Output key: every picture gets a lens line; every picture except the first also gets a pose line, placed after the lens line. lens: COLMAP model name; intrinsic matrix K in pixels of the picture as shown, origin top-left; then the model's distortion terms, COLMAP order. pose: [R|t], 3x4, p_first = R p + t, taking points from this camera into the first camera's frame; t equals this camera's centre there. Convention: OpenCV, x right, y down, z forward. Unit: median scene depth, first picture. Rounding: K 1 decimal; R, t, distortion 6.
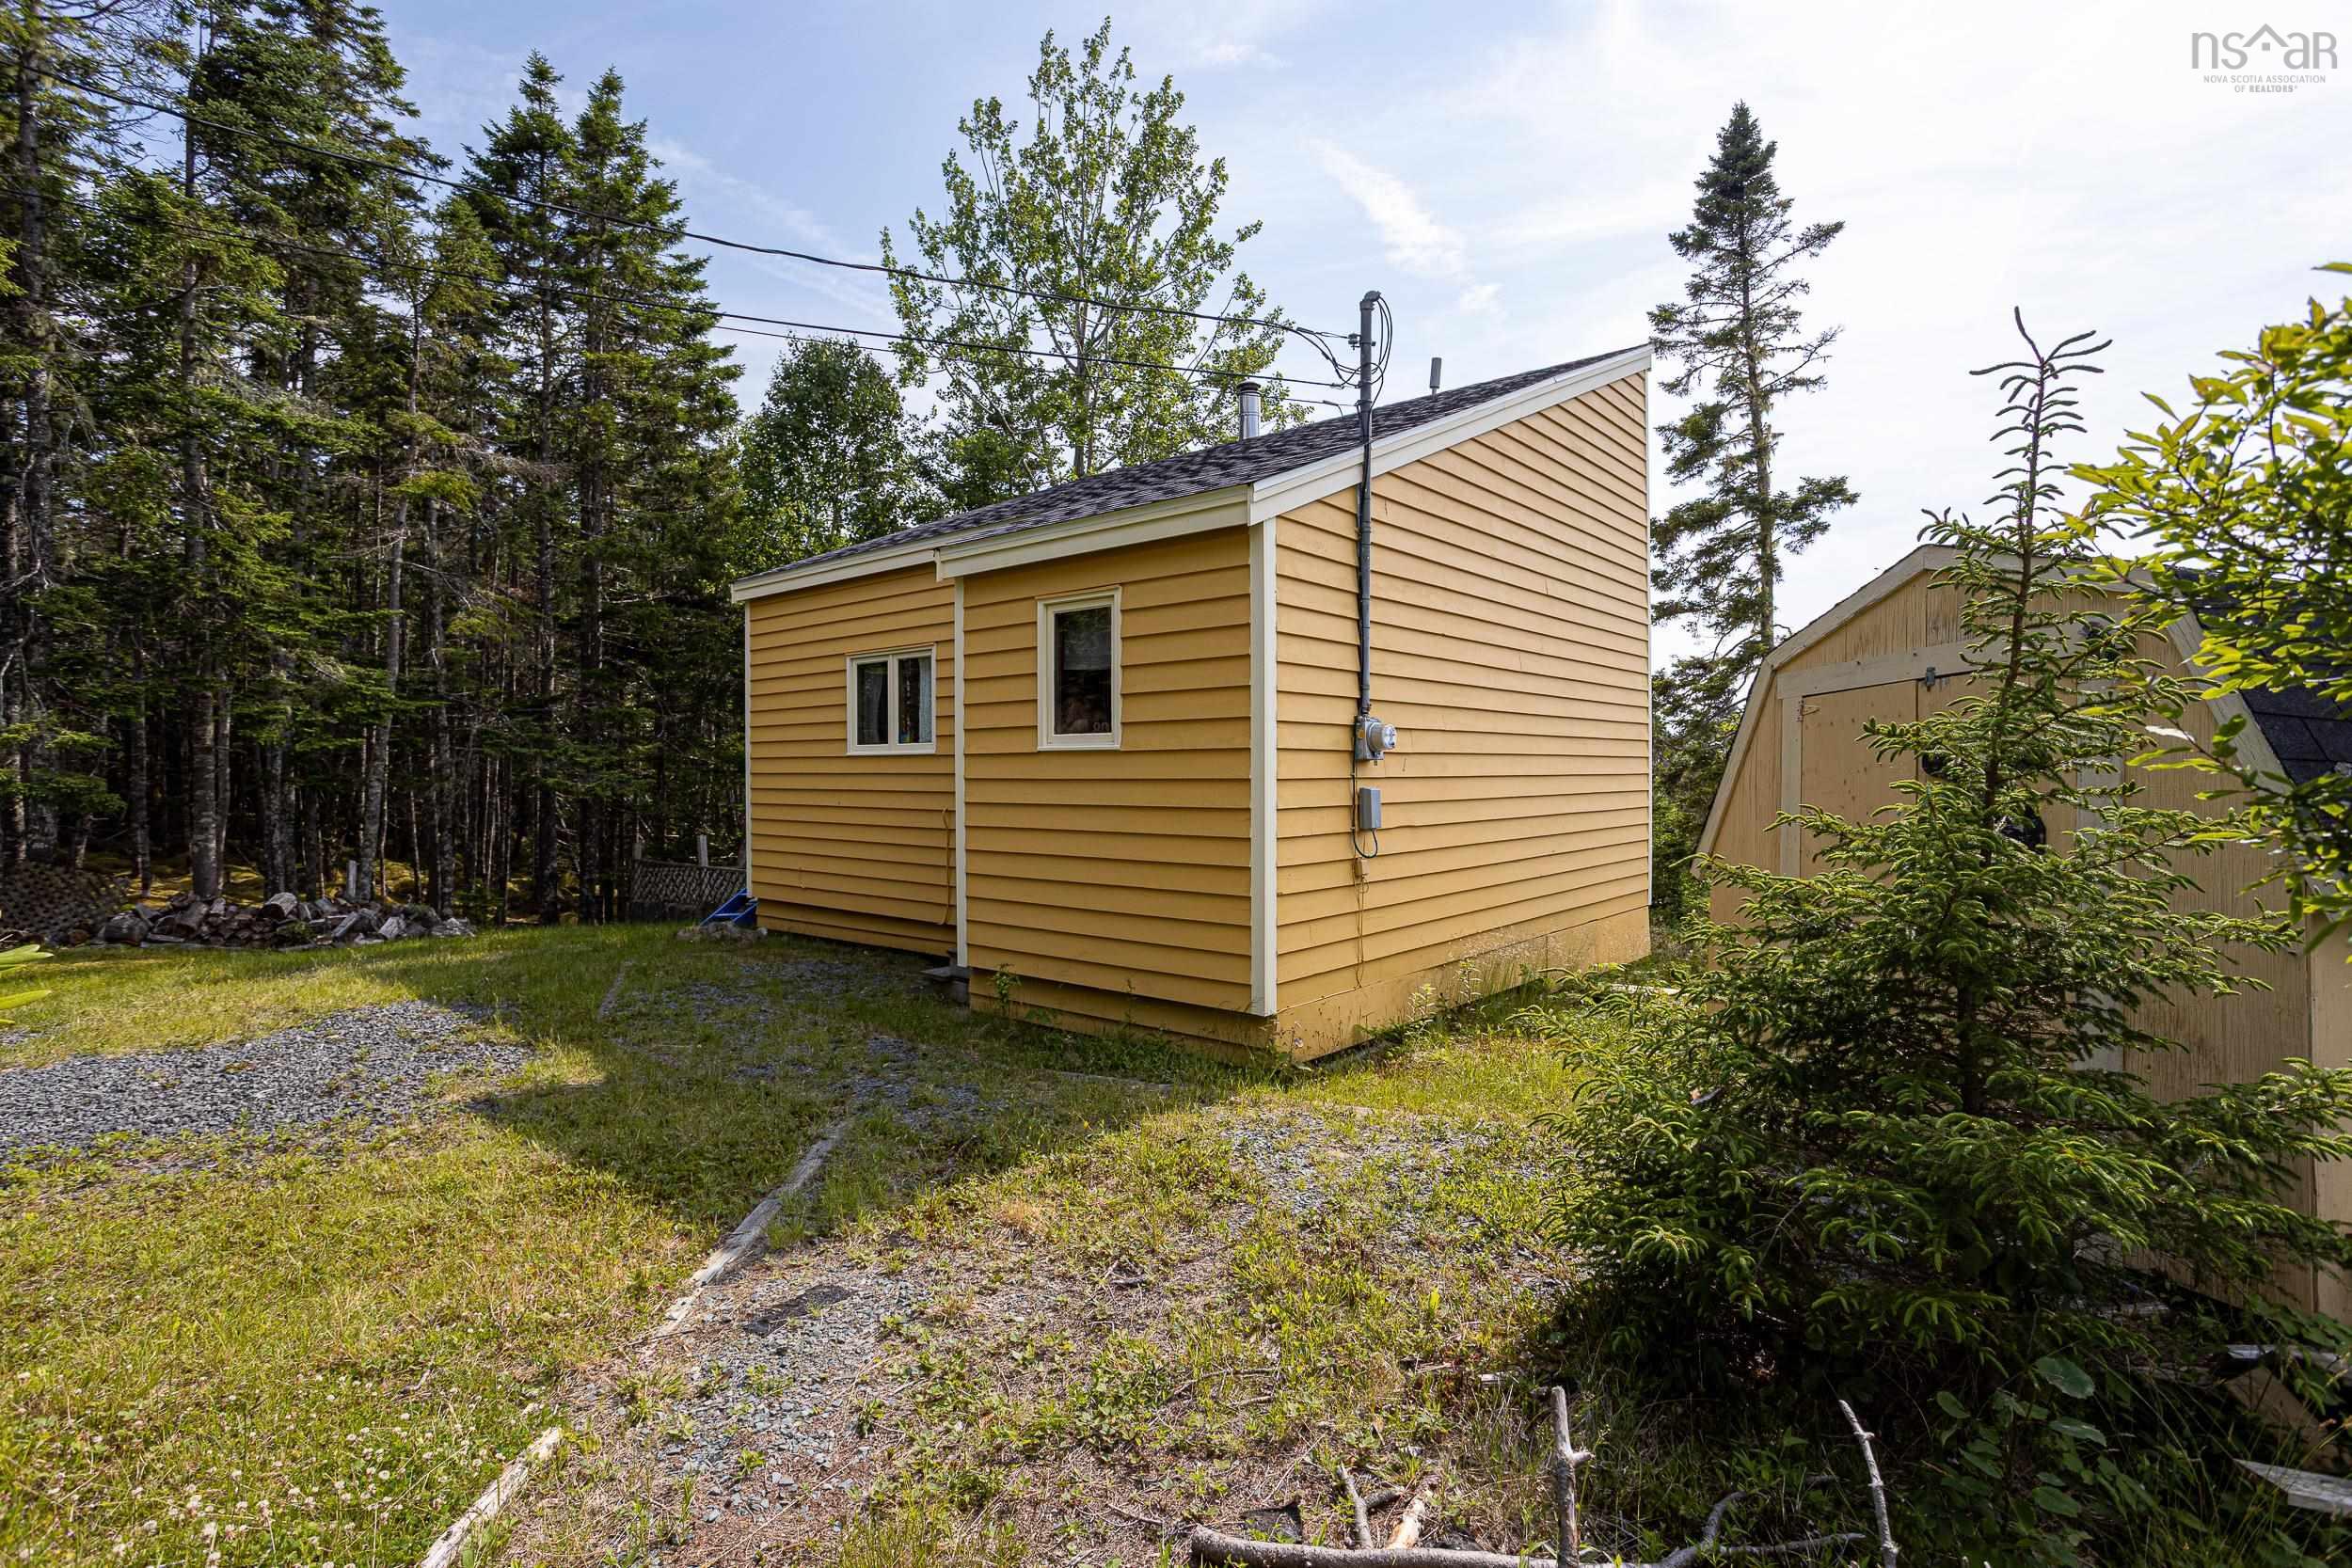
lens RADIAL K [[1138.2, 0, 1174.1], [0, 1138.2, 783.1], [0, 0, 1]] dist [-0.054839, 0.037350]
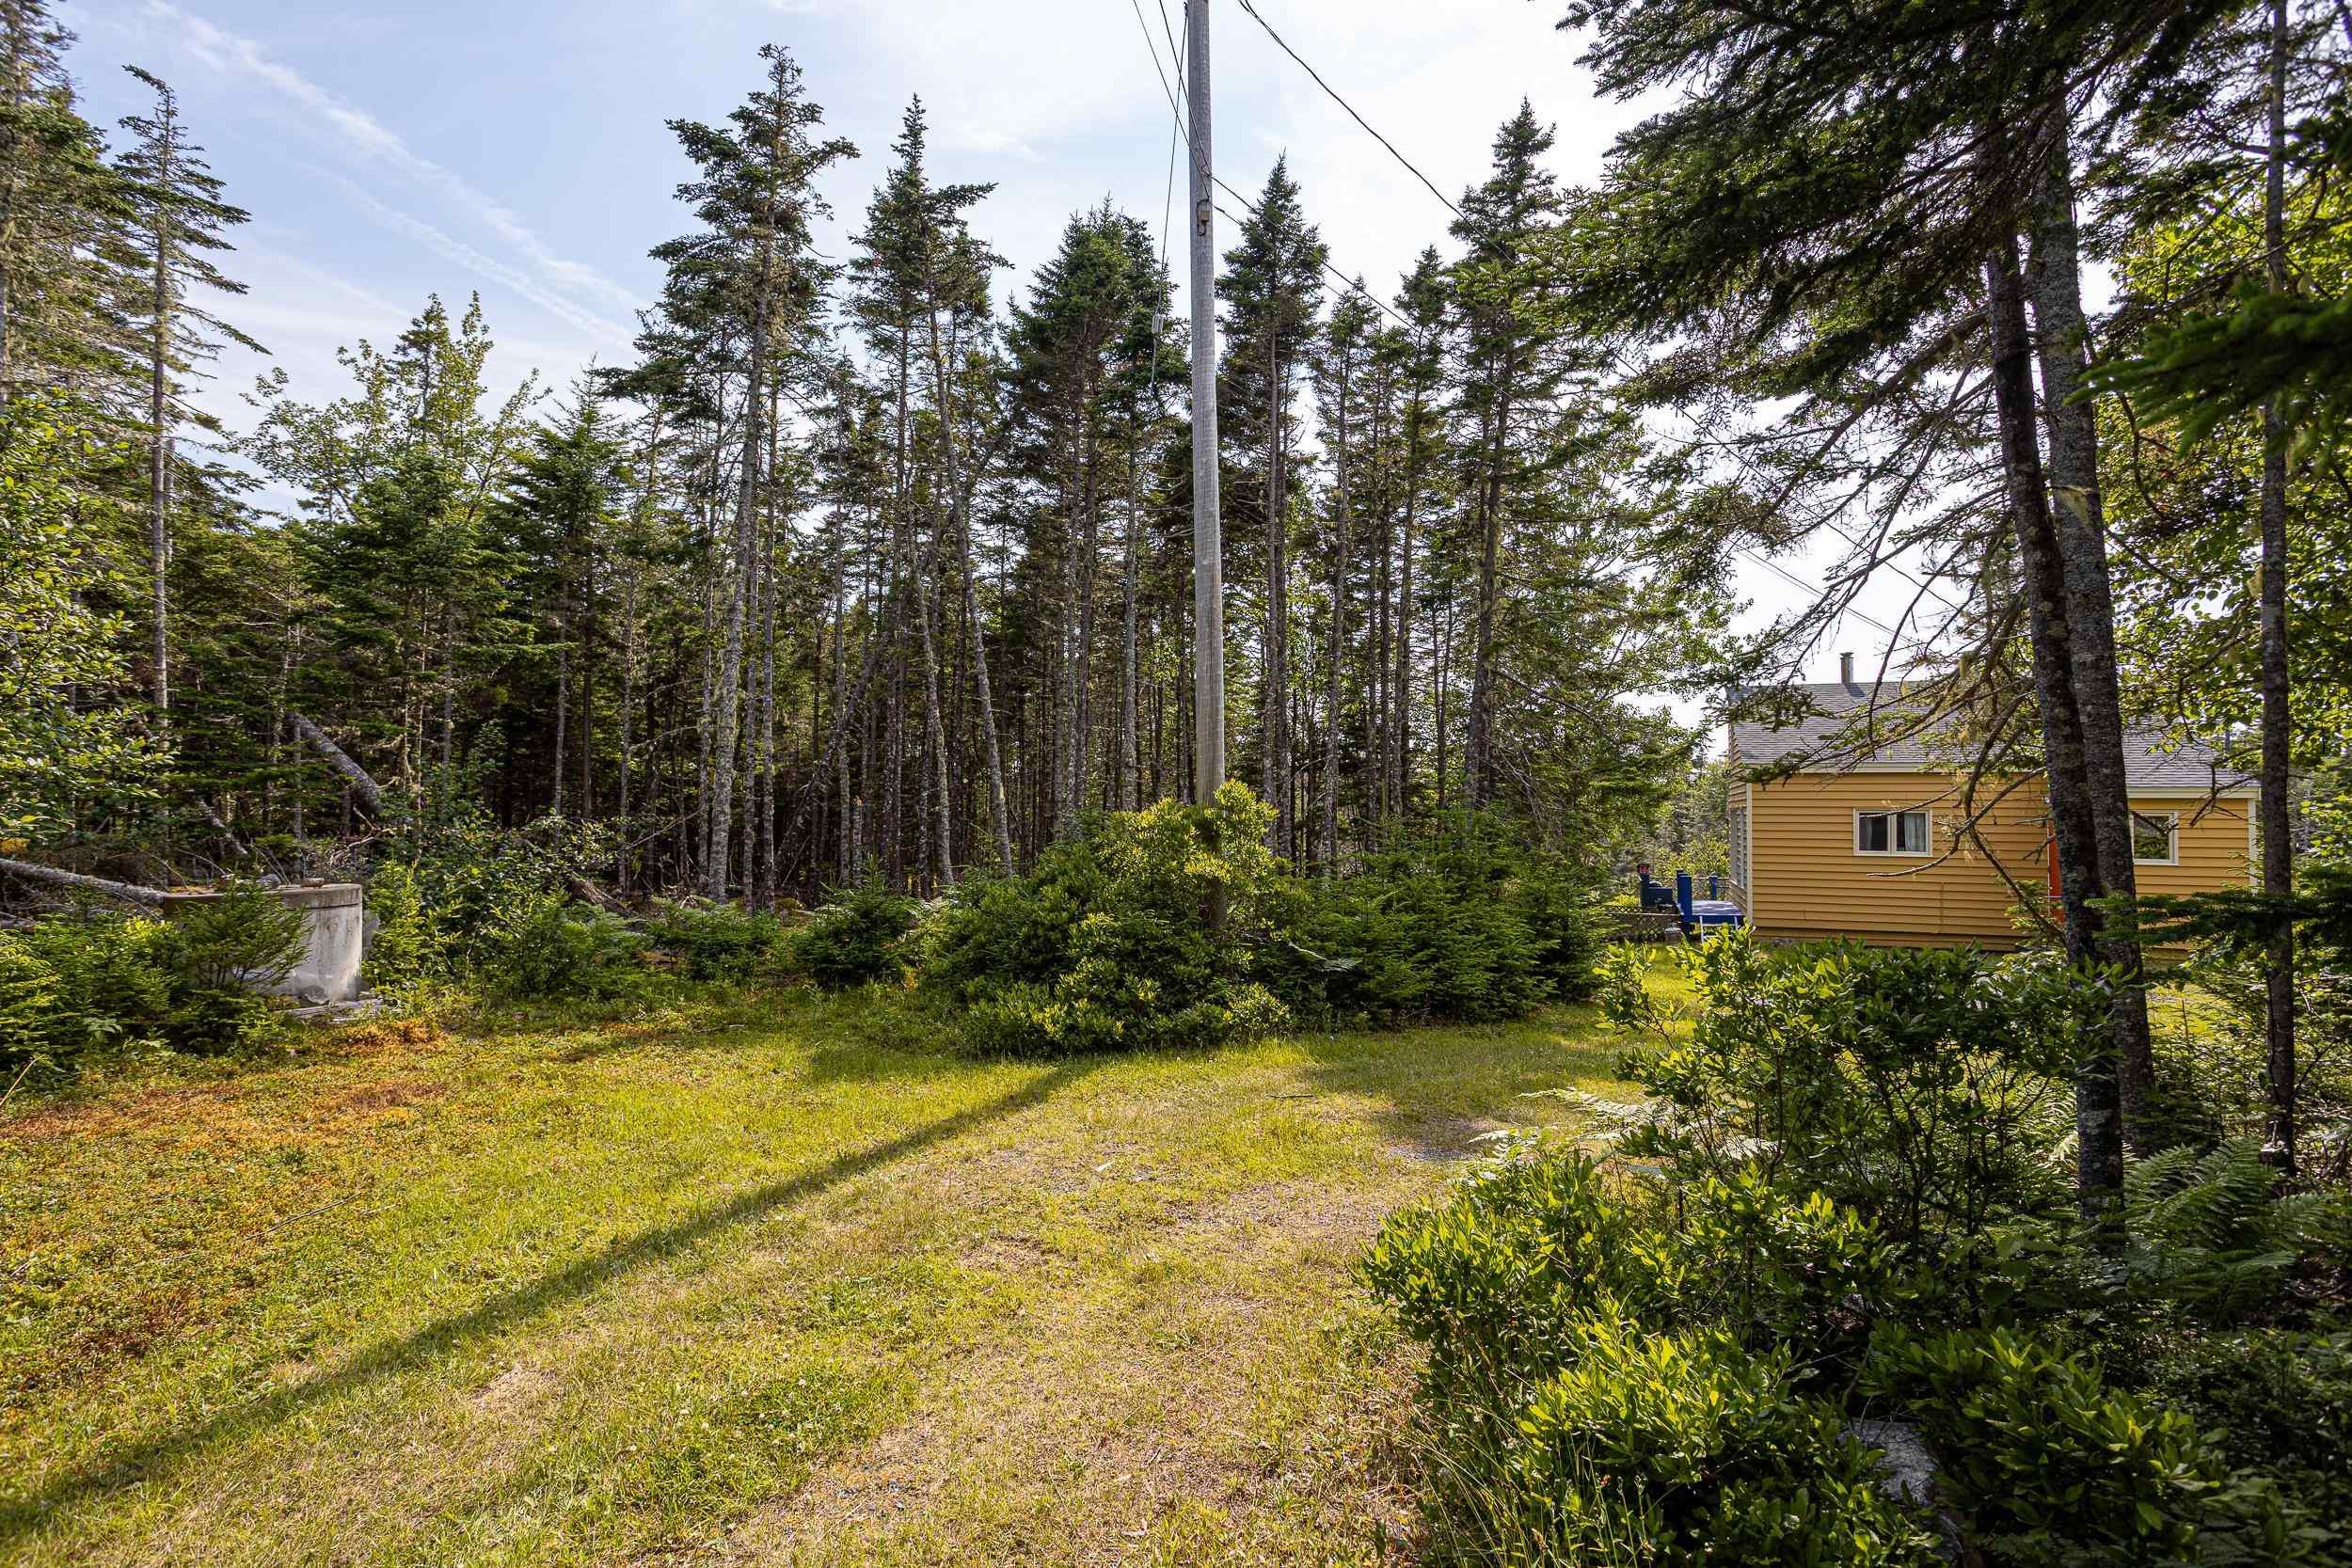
lens RADIAL K [[1138.2, 0, 1174.1], [0, 1138.2, 783.1], [0, 0, 1]] dist [-0.054839, 0.037350]
pose [[0.884399, 0.017577, 0.466400, -2.430363], [-0.011974, 0.999816, -0.014973, -0.114343], [-0.466578, 0.007657, 0.884447, -0.274498]]
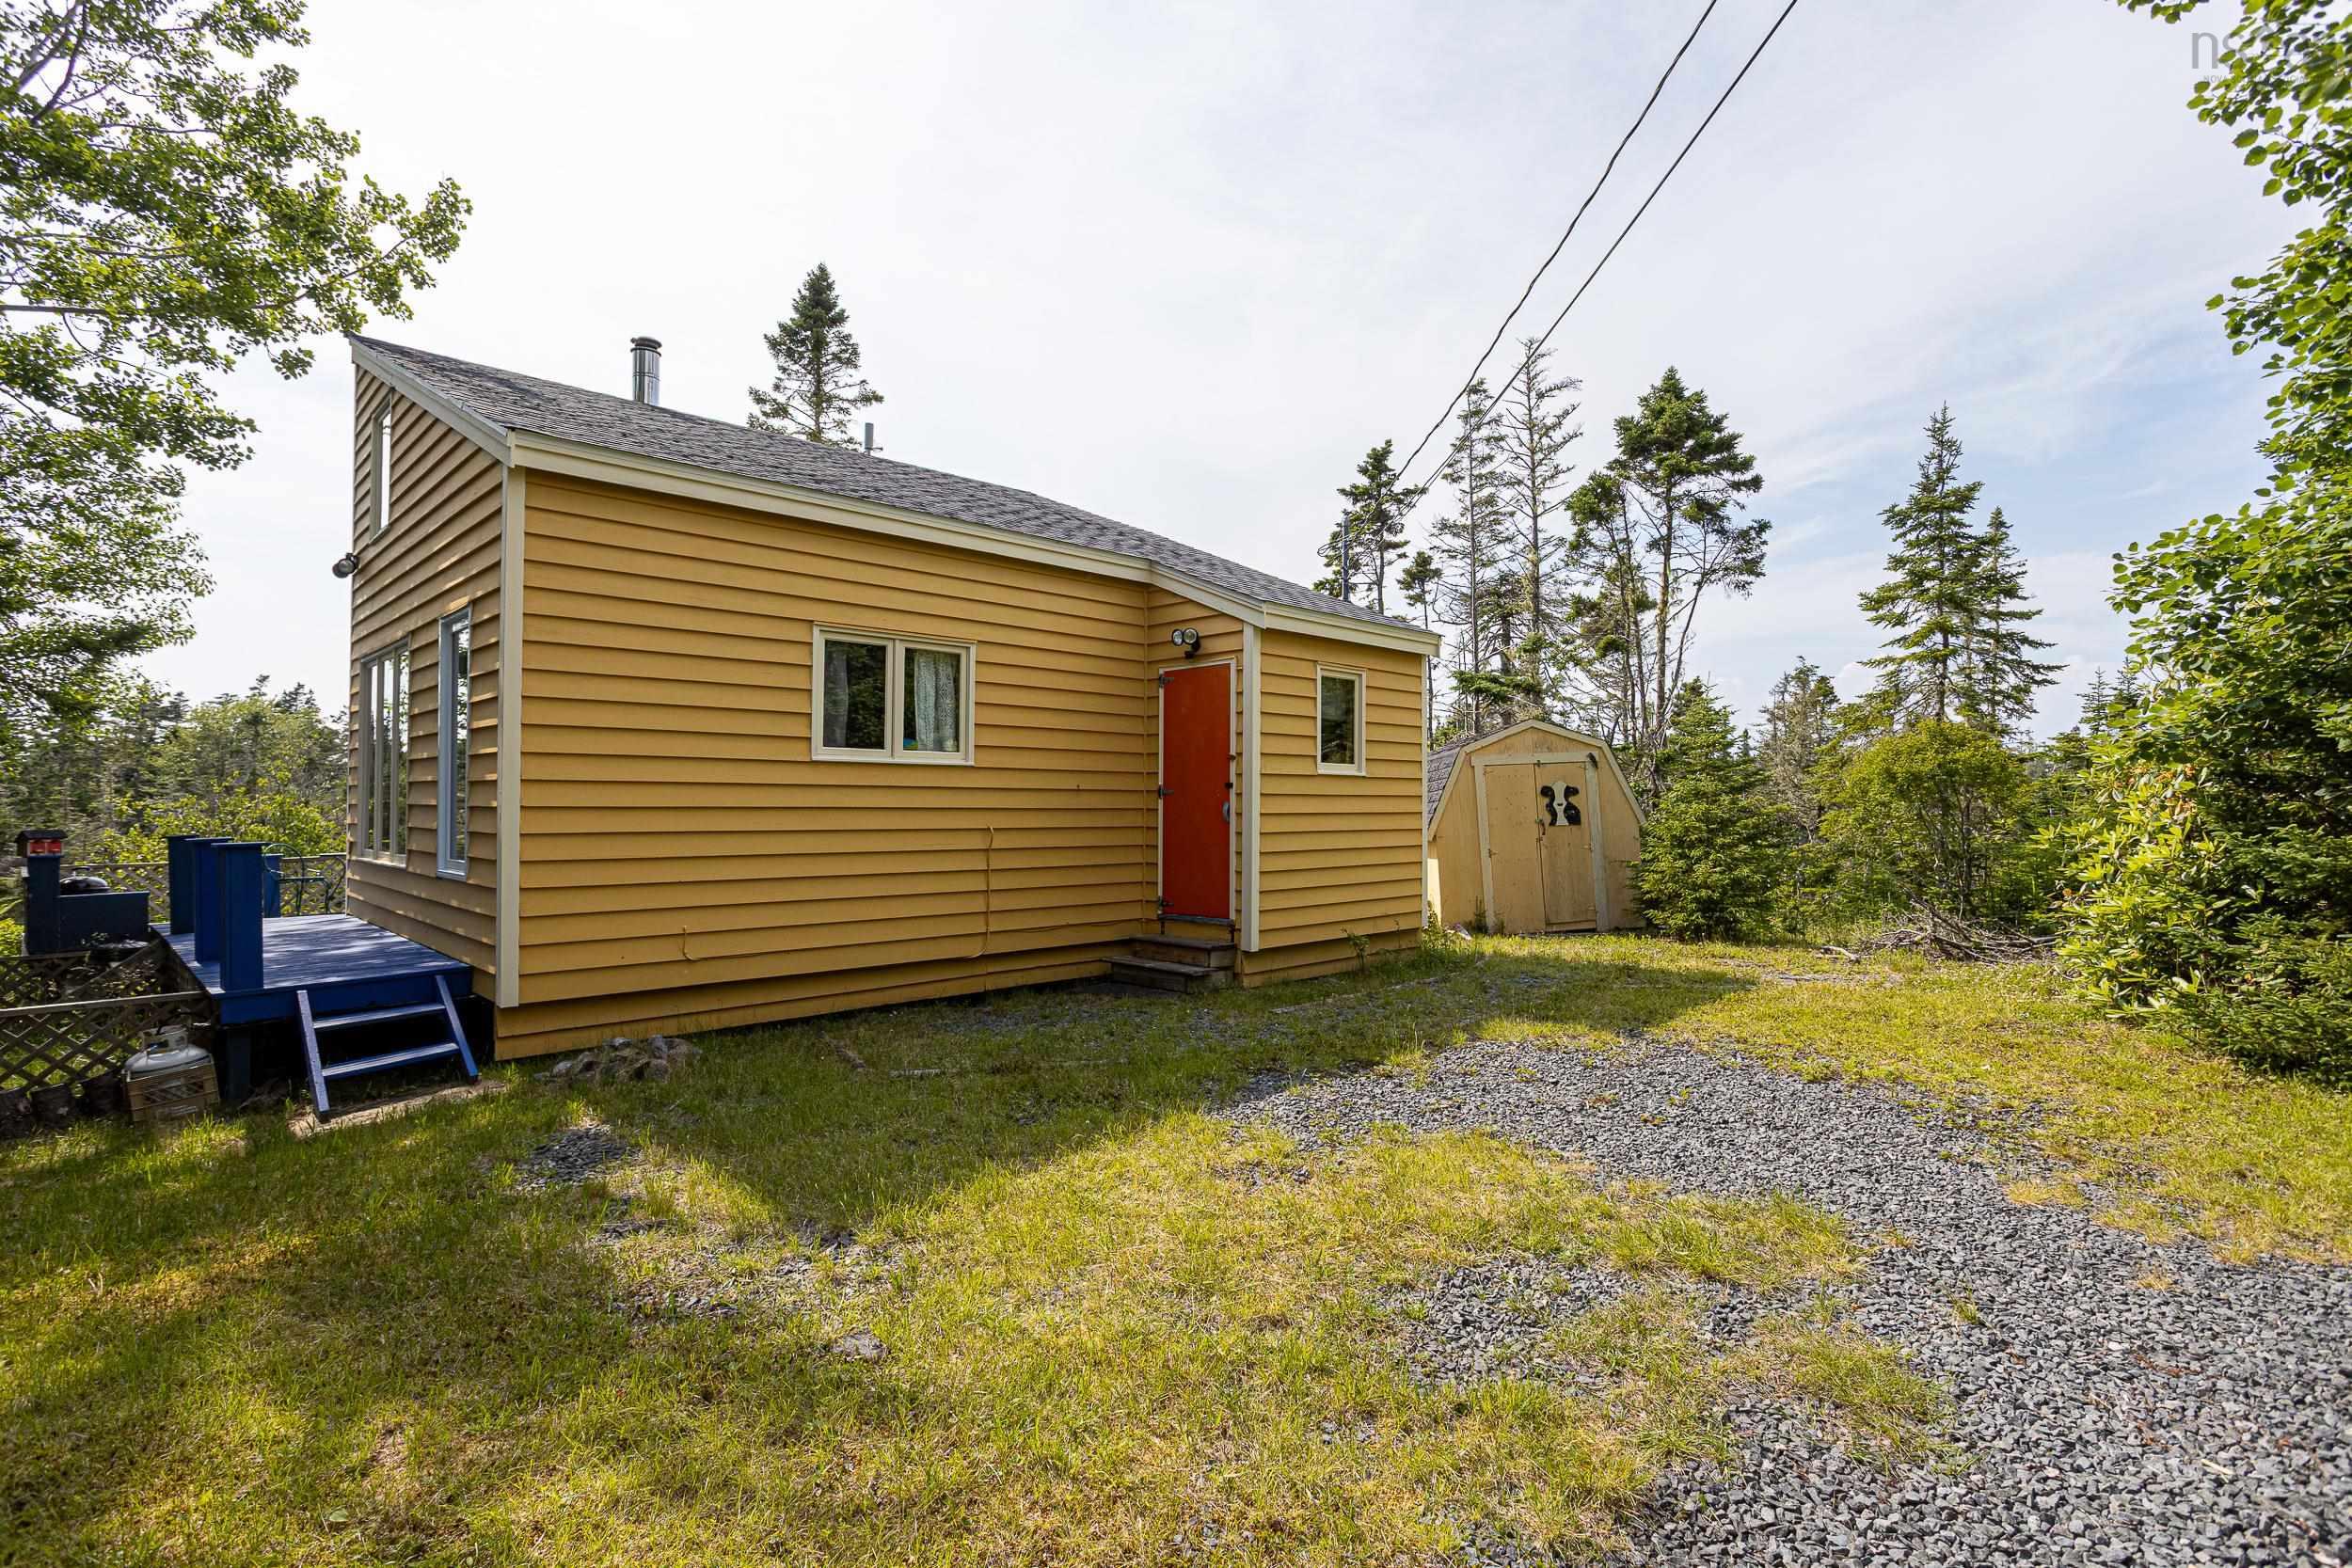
lens RADIAL K [[1138.2, 0, 1174.1], [0, 1138.2, 783.1], [0, 0, 1]] dist [-0.054839, 0.037350]
pose [[0.085504, 0.019954, 0.996138, -0.999228], [0.003655, 0.999786, -0.020341, 0.005840], [-0.996331, 0.005380, 0.085413, 0.708392]]
